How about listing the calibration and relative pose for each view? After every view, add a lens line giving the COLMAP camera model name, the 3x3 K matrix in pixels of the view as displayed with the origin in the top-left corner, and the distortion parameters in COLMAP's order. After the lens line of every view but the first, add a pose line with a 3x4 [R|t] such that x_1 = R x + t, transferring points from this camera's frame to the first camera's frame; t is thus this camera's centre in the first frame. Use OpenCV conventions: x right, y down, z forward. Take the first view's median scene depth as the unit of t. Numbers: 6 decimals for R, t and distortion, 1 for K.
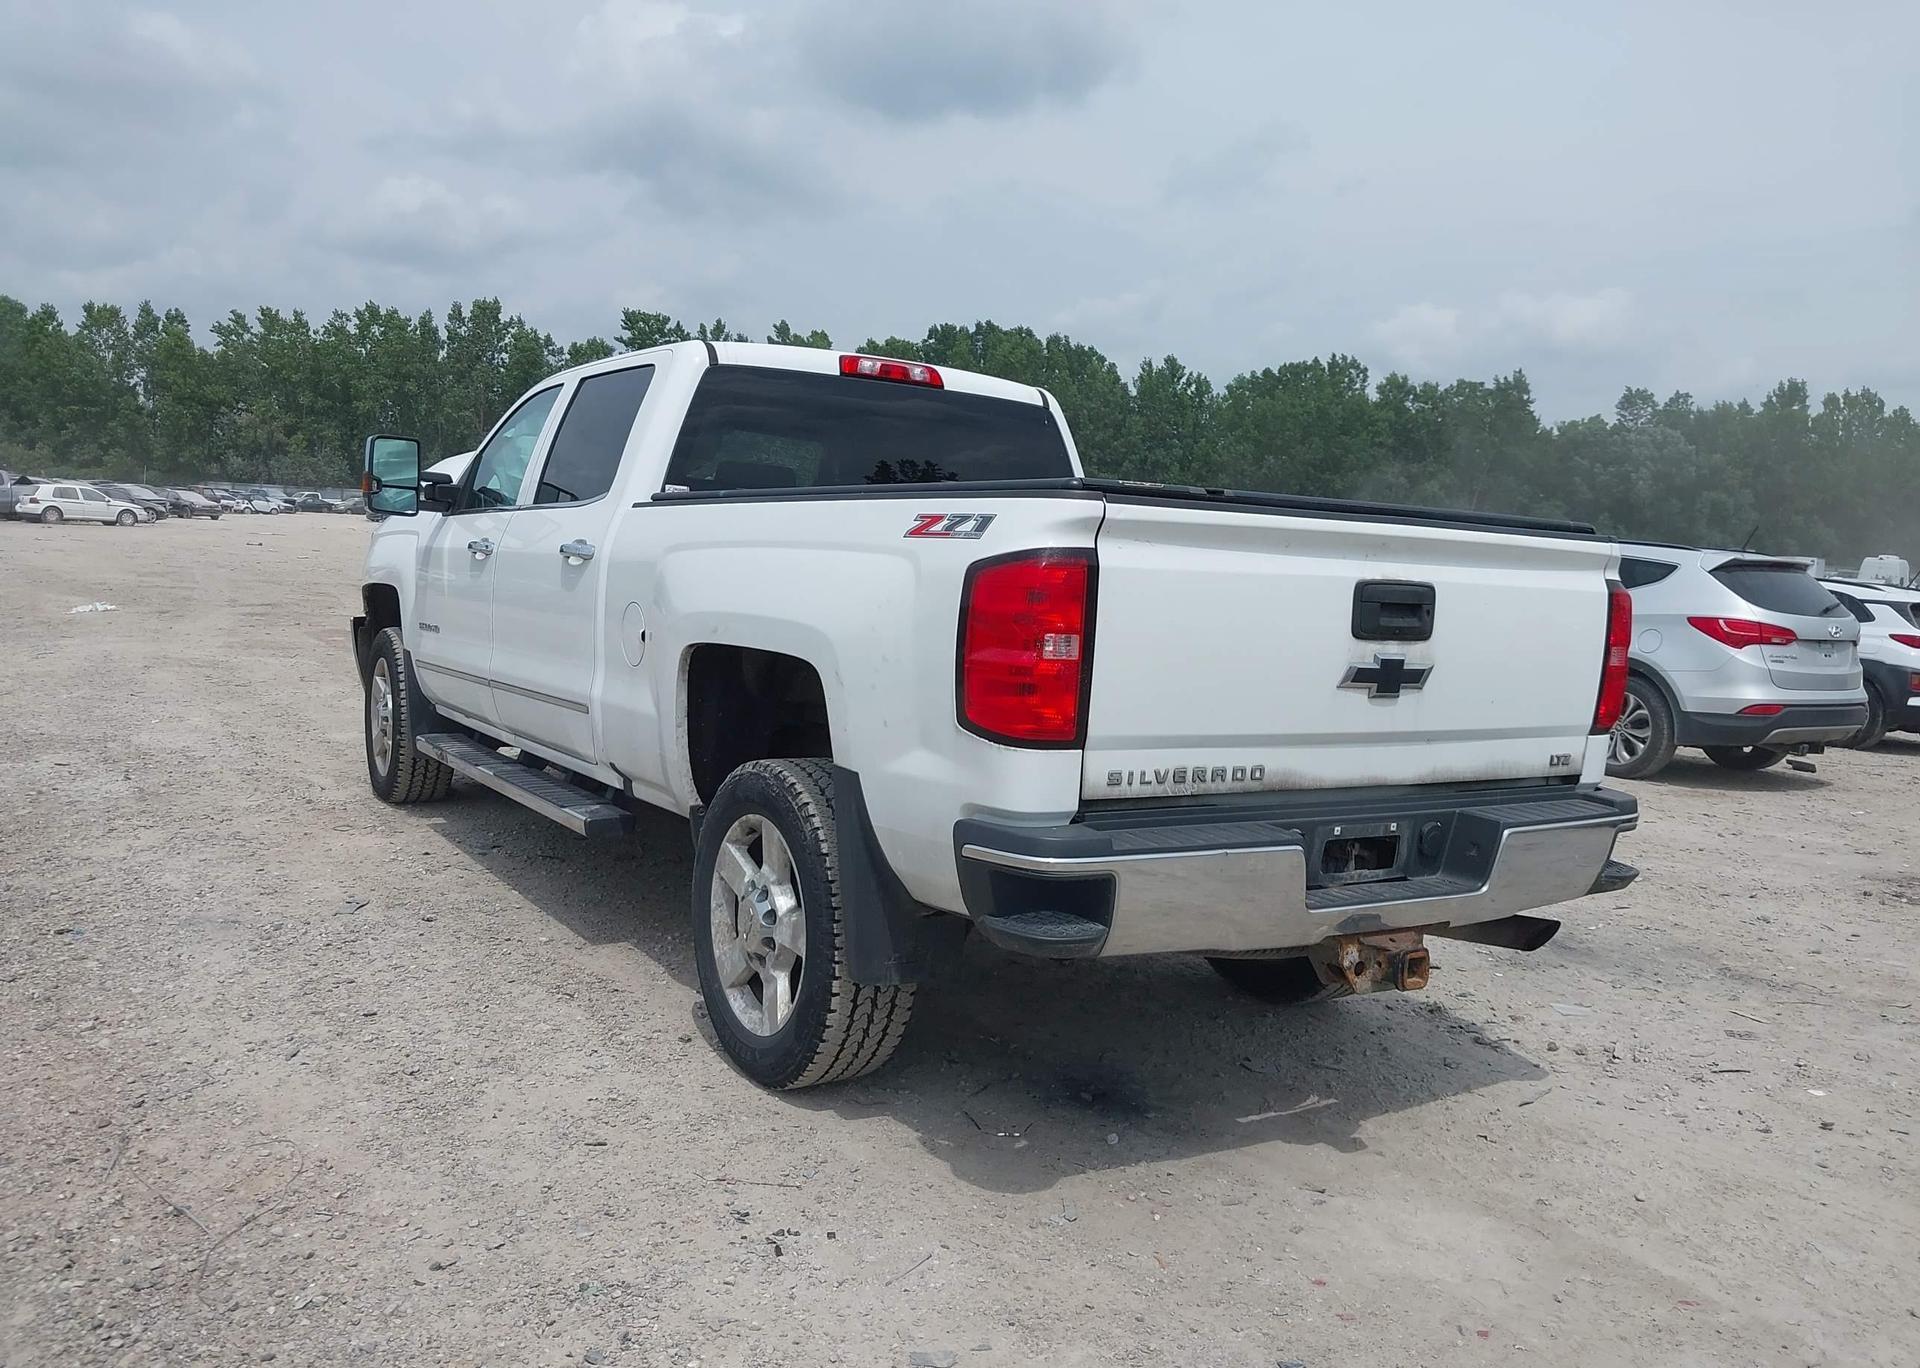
lens RADIAL K [[1463.5, 0, 995.3], [0, 1463.5, 682.3], [0, 0, 1]] dist [0.058072, -0.131469]
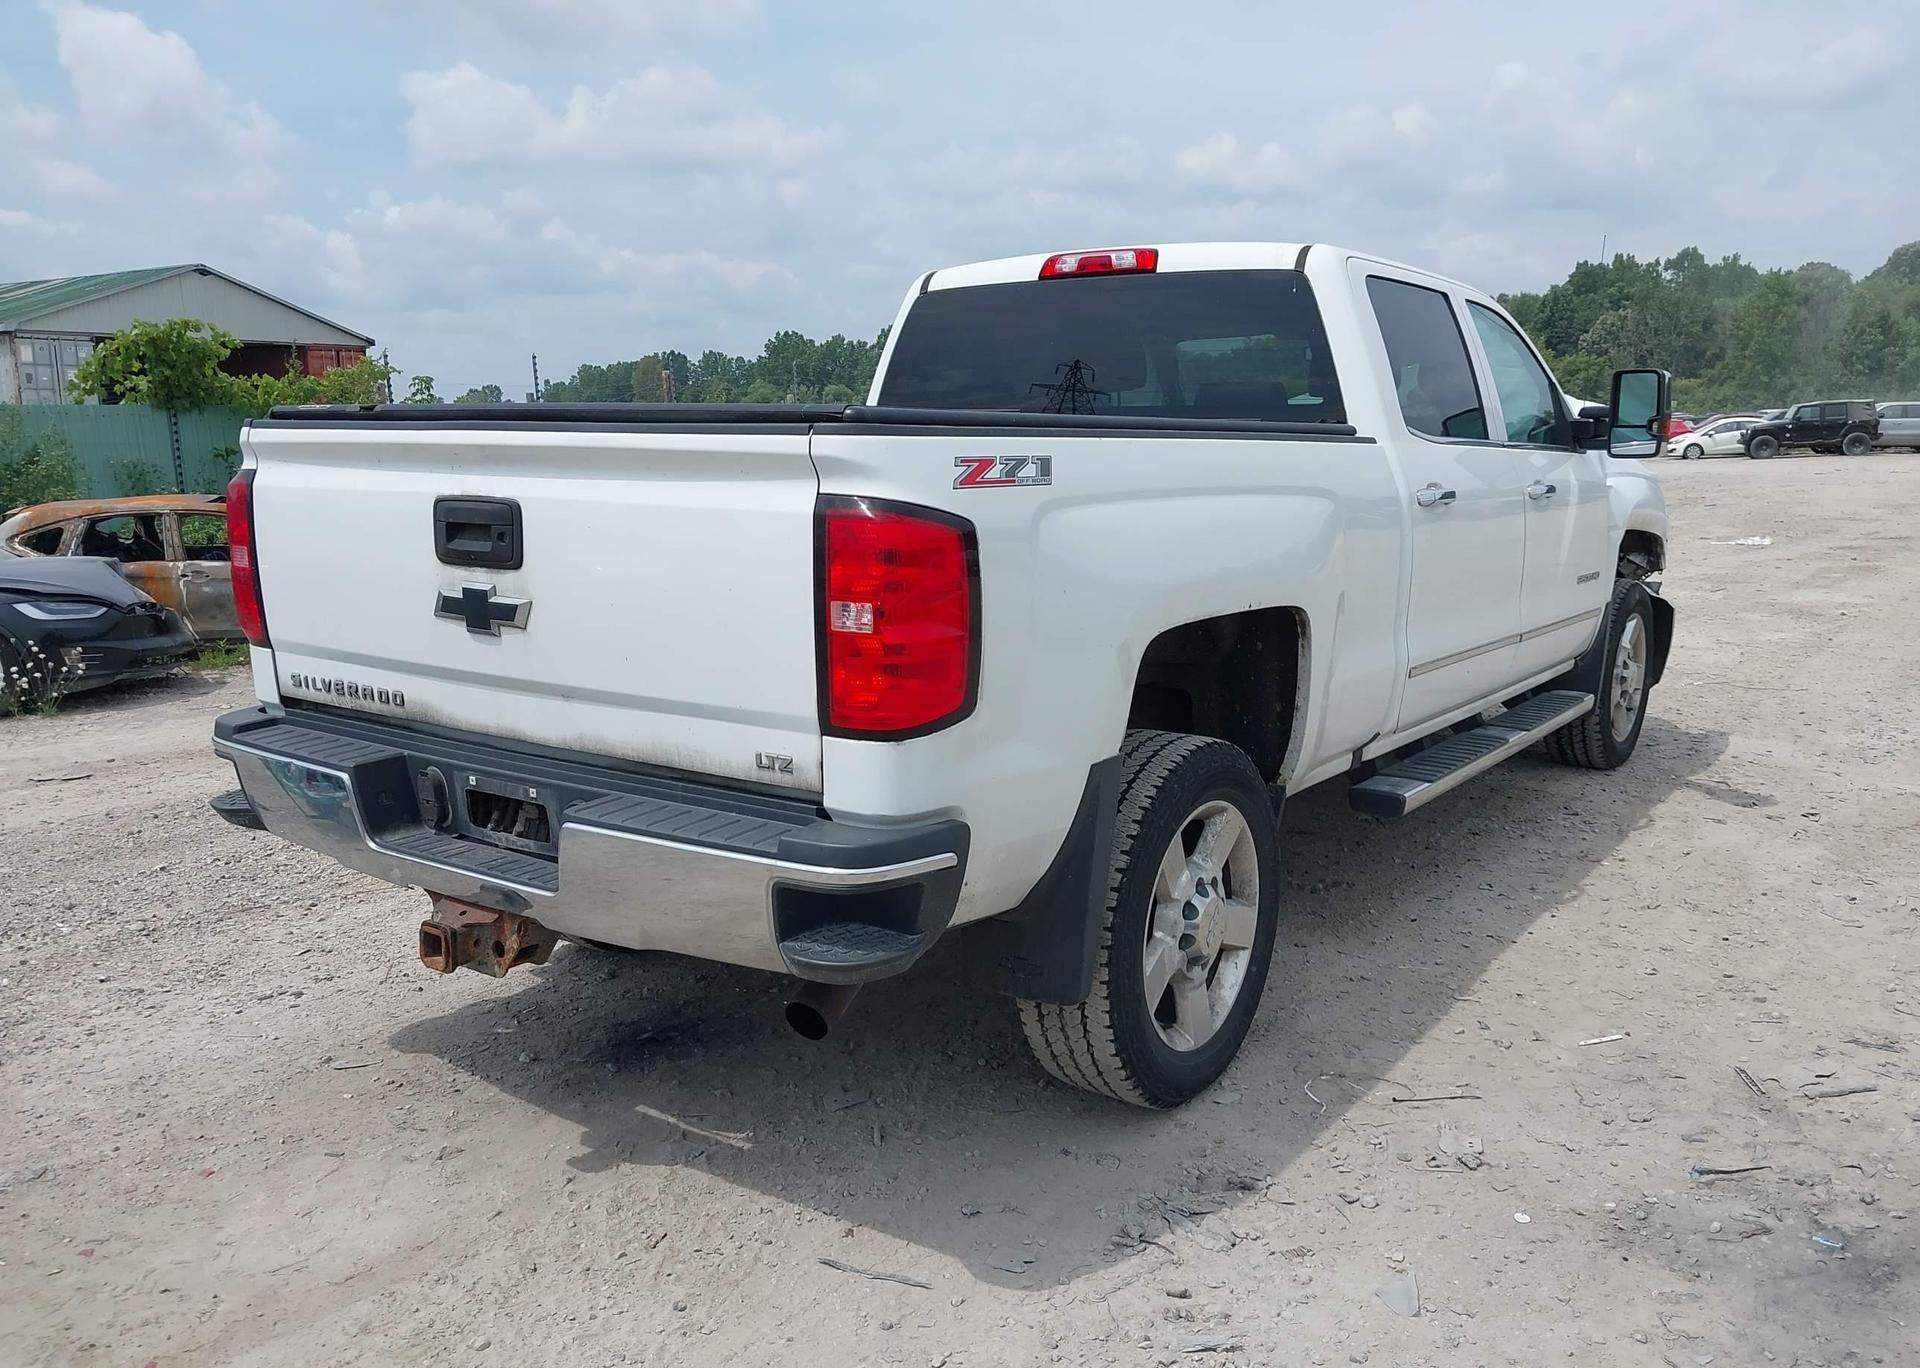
lens RADIAL K [[1501.6, 0, 977.9], [0, 1501.6, 679.8], [0, 0, 1]] dist [0.008174, 0.000887]
pose [[0.395001, 0.100687, -0.913147, 1.171441], [-0.065457, 0.994534, 0.081346, -0.053270], [0.916346, 0.027640, 0.399432, 0.907262]]
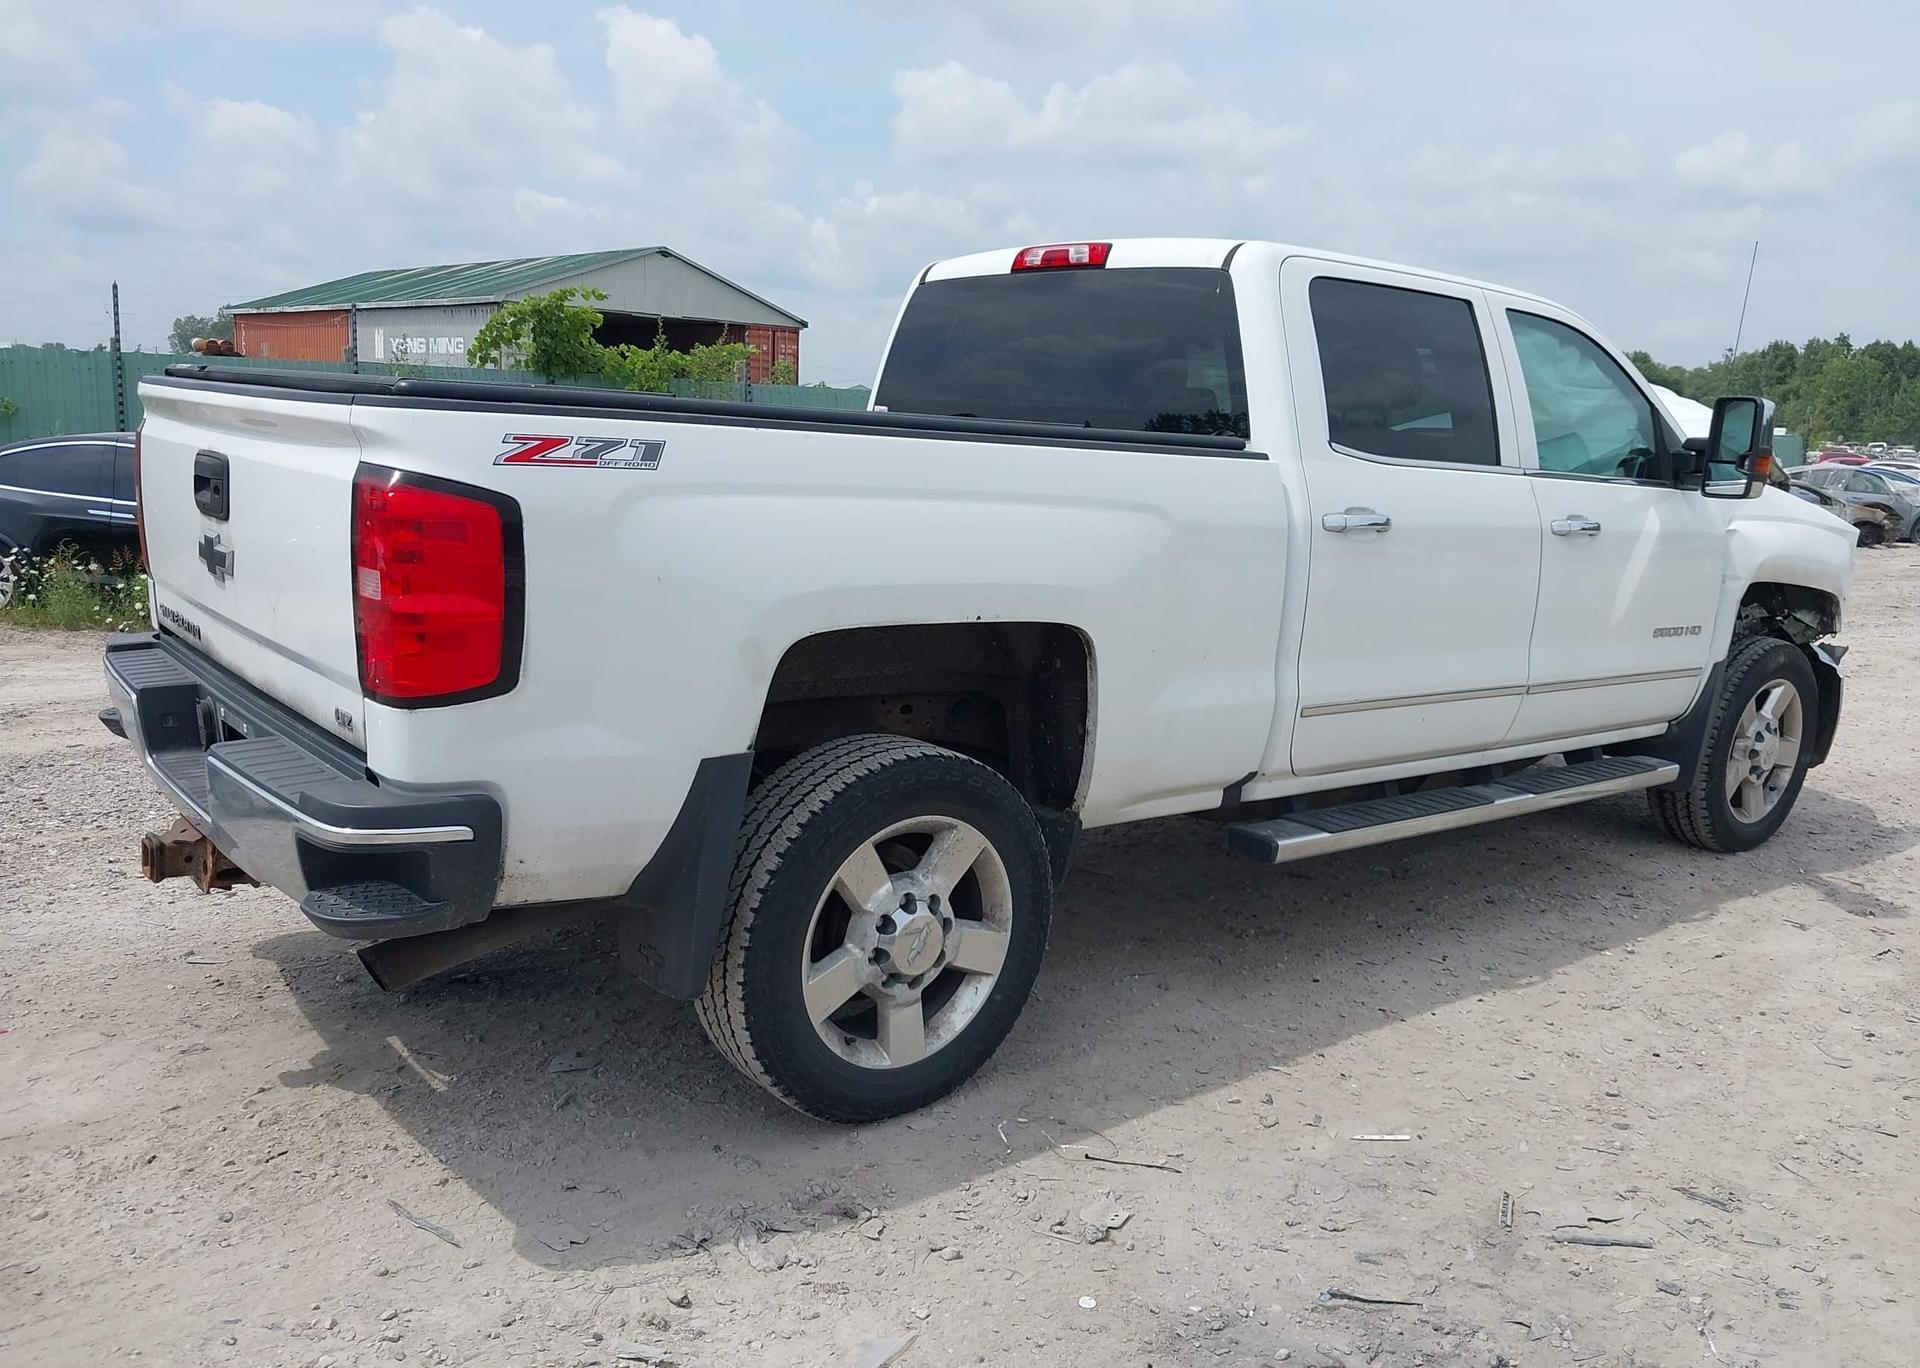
lens RADIAL K [[1500.2, 0, 993.4], [0, 1500.2, 684.0], [0, 0, 1]] dist [0.011396, -0.001240]
pose [[0.137070, 0.132267, -0.981691, 1.265178], [-0.139305, 0.983770, 0.113096, -0.099049], [0.980717, 0.121252, 0.153270, 1.334393]]
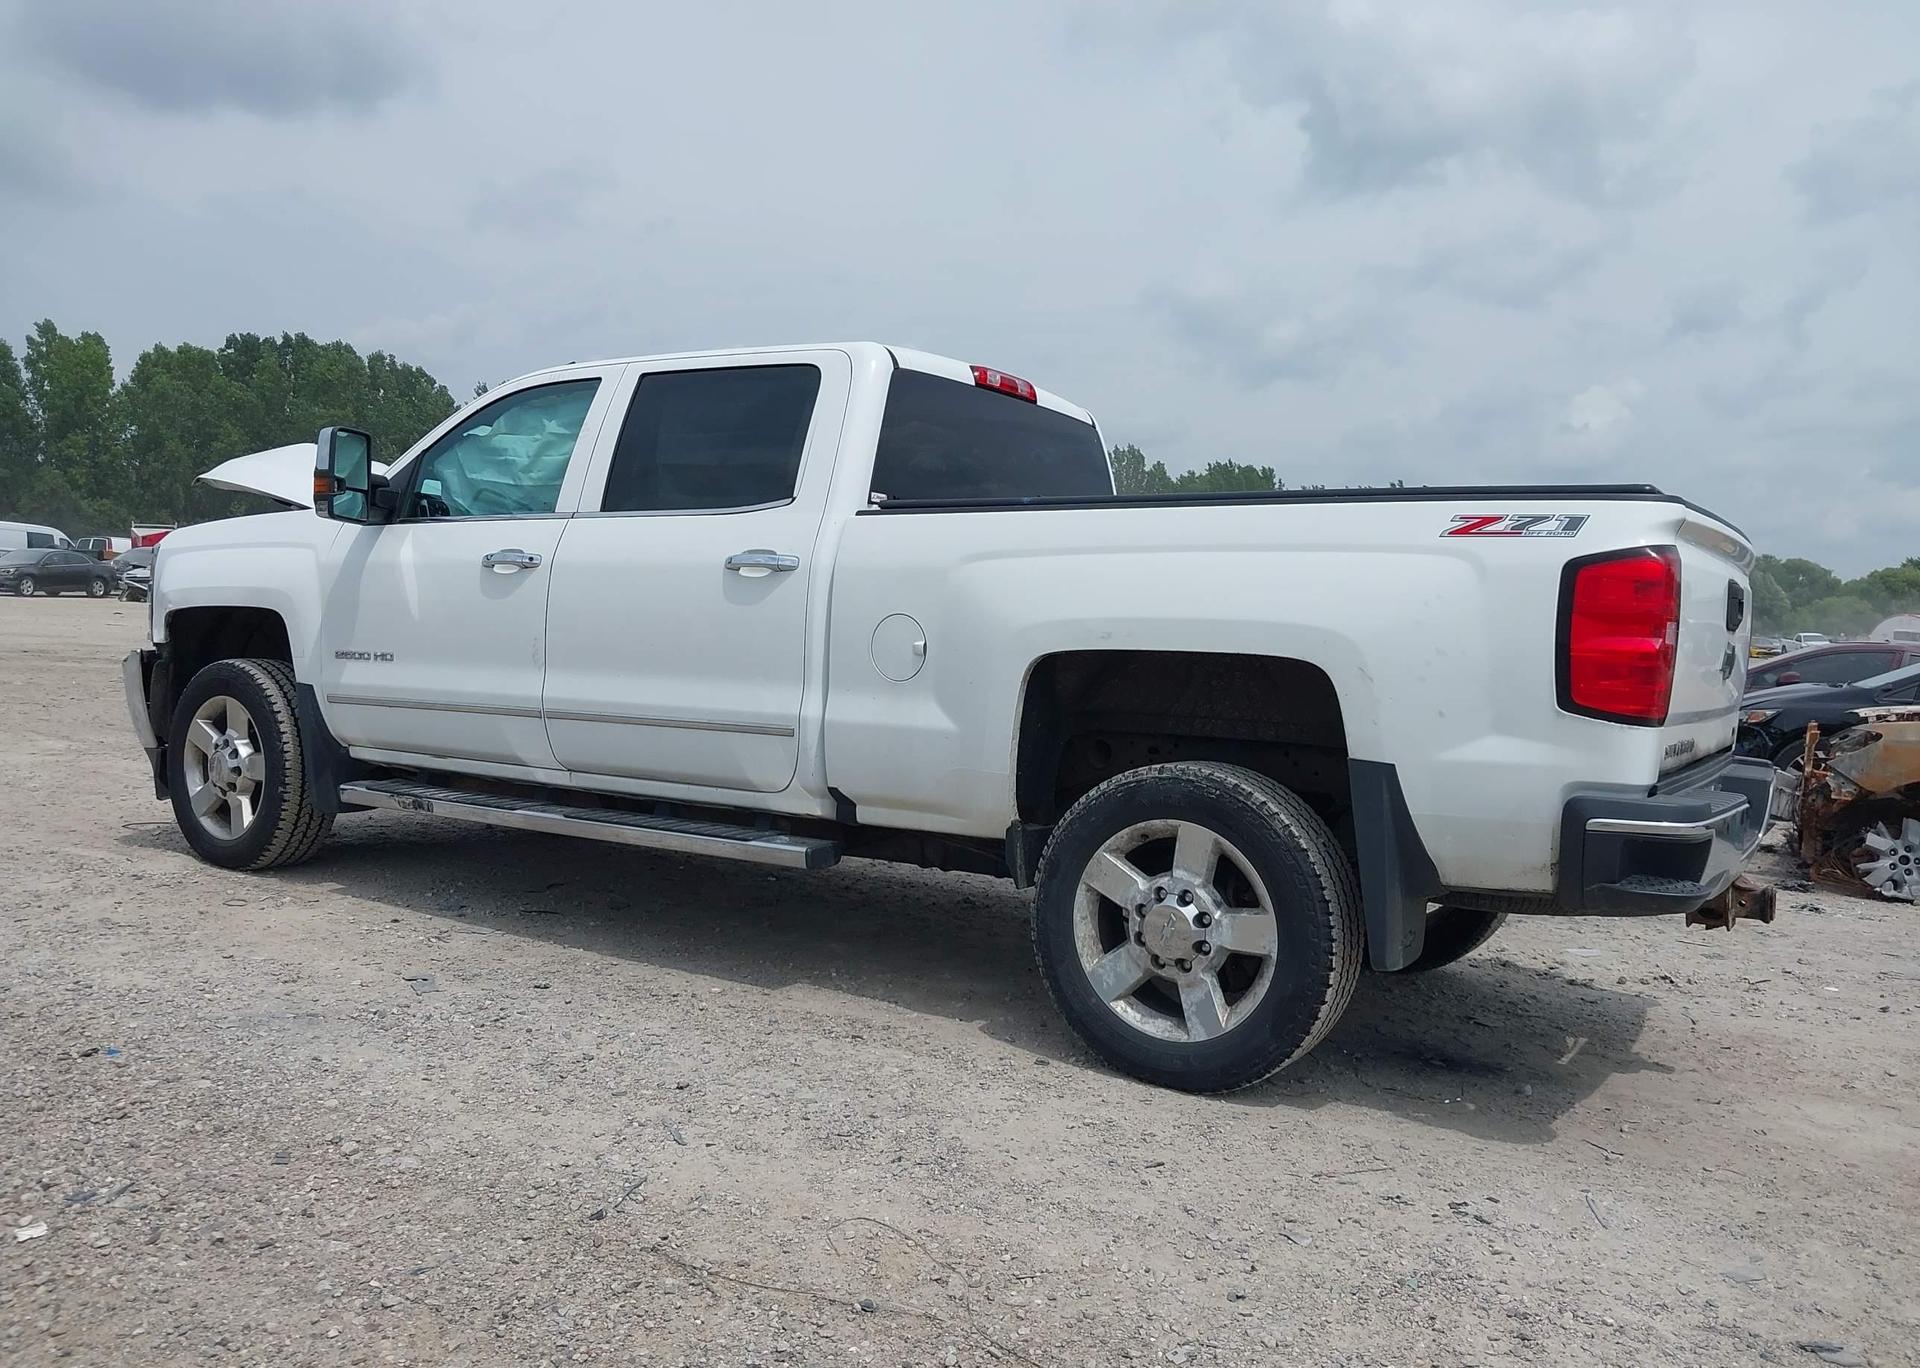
lens RADIAL K [[1458.6, 0, 960.0], [0, 1458.6, 684.0], [0, 0, 1]] dist [0.065467, -0.123784]
pose [[0.915904, -0.030090, 0.400267, -0.766707], [0.038371, 0.999183, -0.012688, 0.006285], [-0.399559, 0.026980, 0.916311, 0.164649]]
